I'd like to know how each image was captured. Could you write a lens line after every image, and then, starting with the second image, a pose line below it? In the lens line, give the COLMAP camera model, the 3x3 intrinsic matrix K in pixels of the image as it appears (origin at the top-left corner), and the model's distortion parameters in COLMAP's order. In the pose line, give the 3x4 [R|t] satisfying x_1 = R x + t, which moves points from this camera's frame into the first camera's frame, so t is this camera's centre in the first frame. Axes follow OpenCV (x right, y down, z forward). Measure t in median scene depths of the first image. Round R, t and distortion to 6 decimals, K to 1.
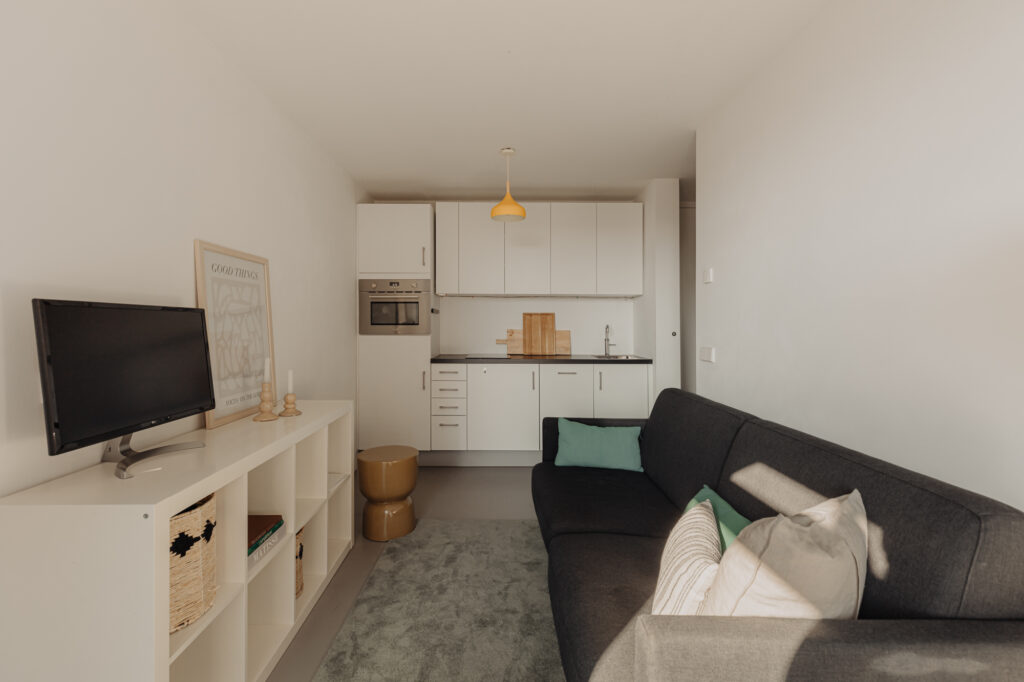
lens RADIAL K [[464.1, 0, 499.0], [0, 464.1, 323.9], [0, 0, 1]] dist [0.007514, -0.002873]
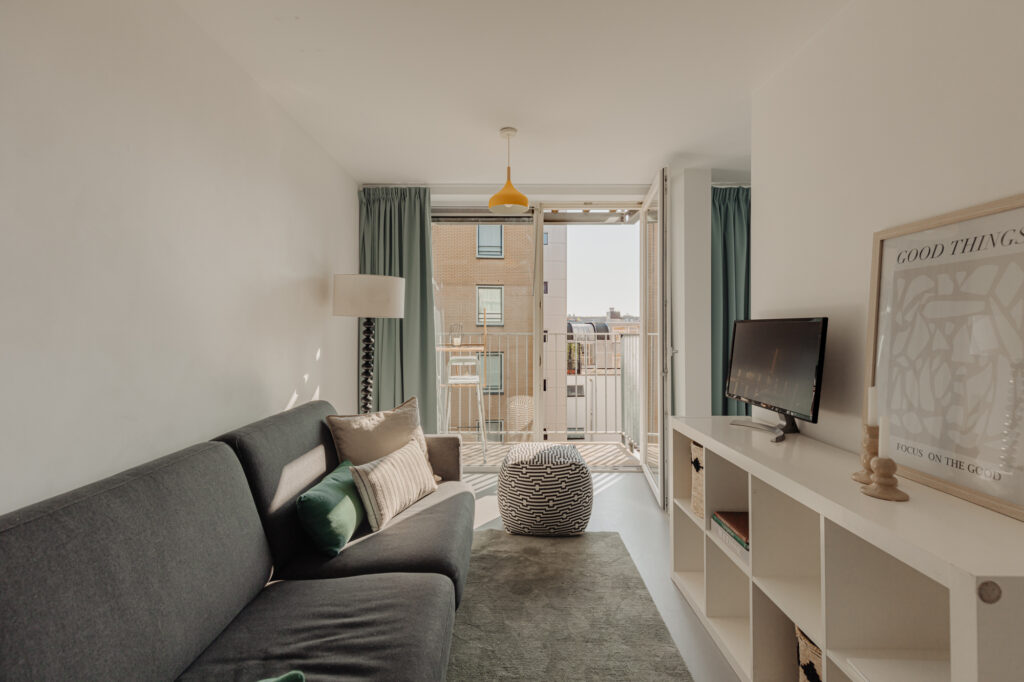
lens RADIAL K [[464.1, 0, 502.2], [0, 464.1, 324.9], [0, 0, 1]] dist [0.007514, -0.002873]
pose [[-0.999827, -0.003607, 0.018244, 0.002577], [-0.003811, 0.999931, -0.011130, -0.001828], [-0.018202, -0.011197, -0.999772, 0.866999]]
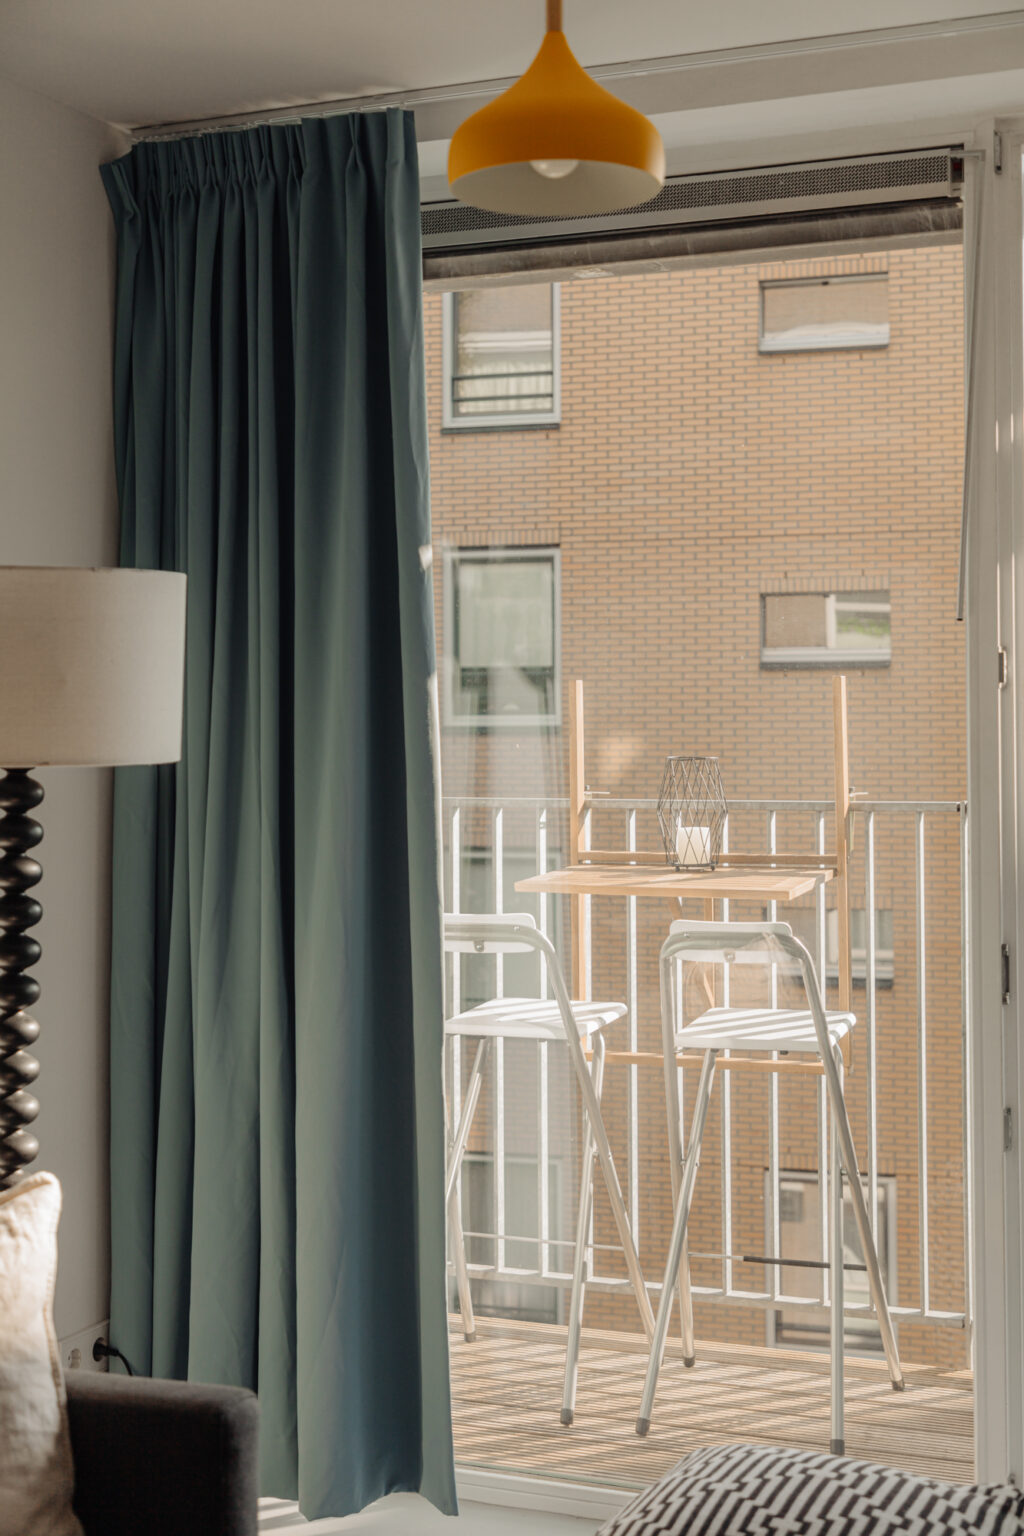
lens RADIAL K [[2109.2, 0, 515.6], [0, 2109.2, 696.7], [0, 0, 1]] dist [0.043403, 0.000000]
pose [[-0.923045, 0.011731, 0.384513, -0.212275], [0.005024, 0.999817, -0.018443, -0.031246], [-0.384659, -0.015092, -0.922935, 0.716896]]
